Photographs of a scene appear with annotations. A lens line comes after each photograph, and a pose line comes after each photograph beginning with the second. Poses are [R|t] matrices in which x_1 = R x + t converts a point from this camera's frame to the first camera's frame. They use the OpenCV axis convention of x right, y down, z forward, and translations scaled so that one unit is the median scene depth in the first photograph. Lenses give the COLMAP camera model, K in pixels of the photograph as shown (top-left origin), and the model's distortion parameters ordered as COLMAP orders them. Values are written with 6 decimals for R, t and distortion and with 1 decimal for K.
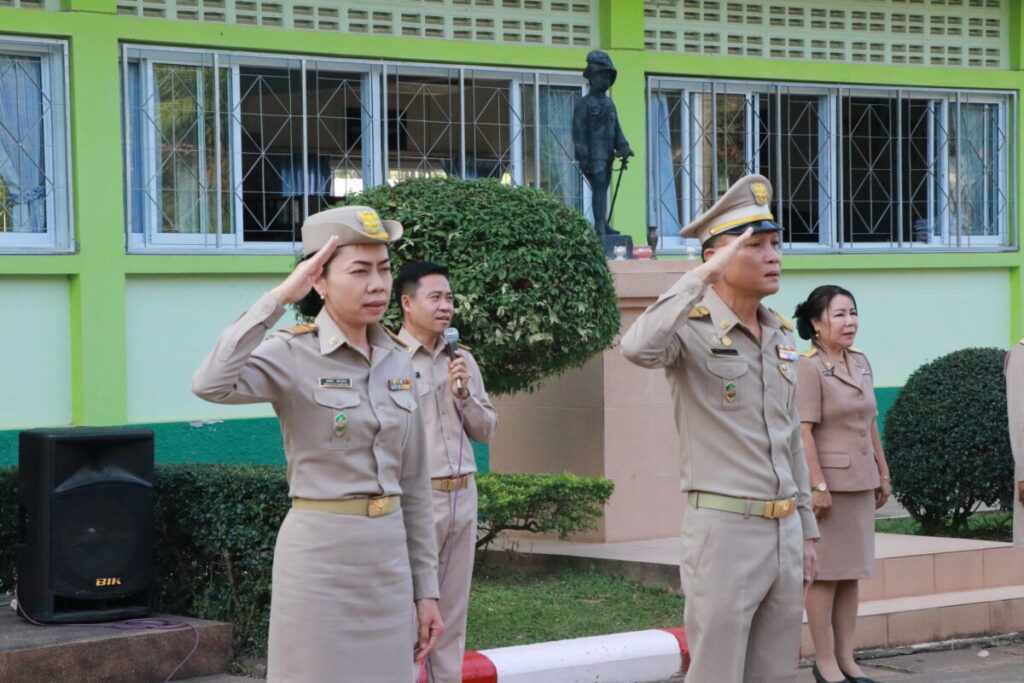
lens RADIAL K [[3067.5, 0, 516.1], [0, 3067.5, 351.7], [0, 0, 1]] dist [0.526964, 0.000000]
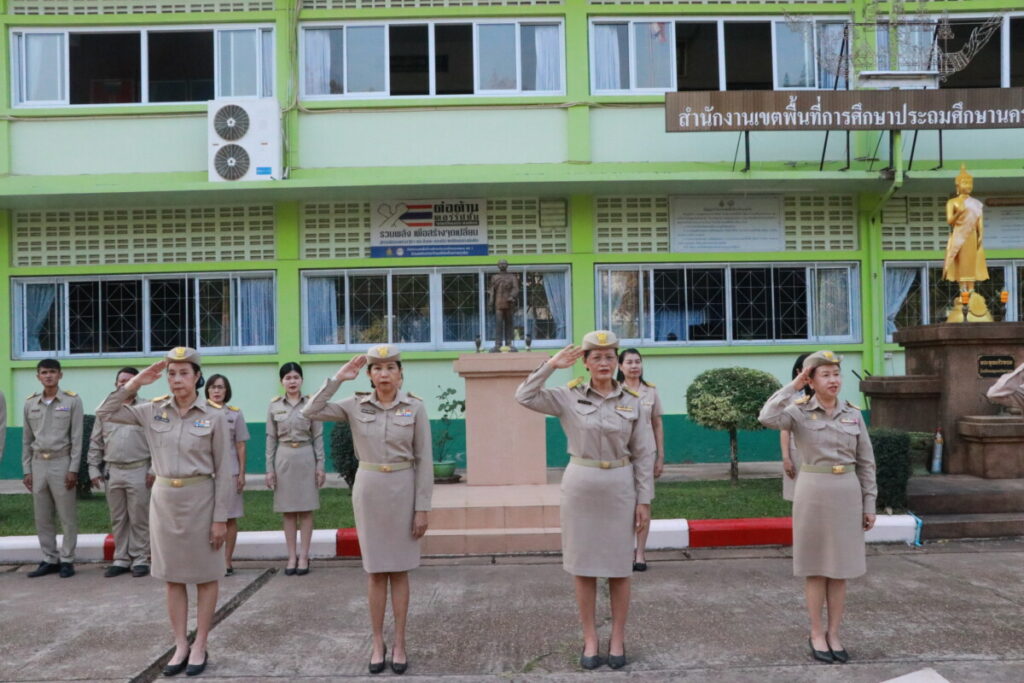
lens RADIAL K [[1026.8, 0, 509.7], [0, 1026.8, 335.2], [0, 0, 1]] dist [-0.050726, 0.000000]
pose [[0.749679, -0.024221, -0.661358, 0.451020], [-0.001216, 0.999278, -0.037975, -0.013430], [0.661801, 0.029273, 0.749108, 0.412617]]
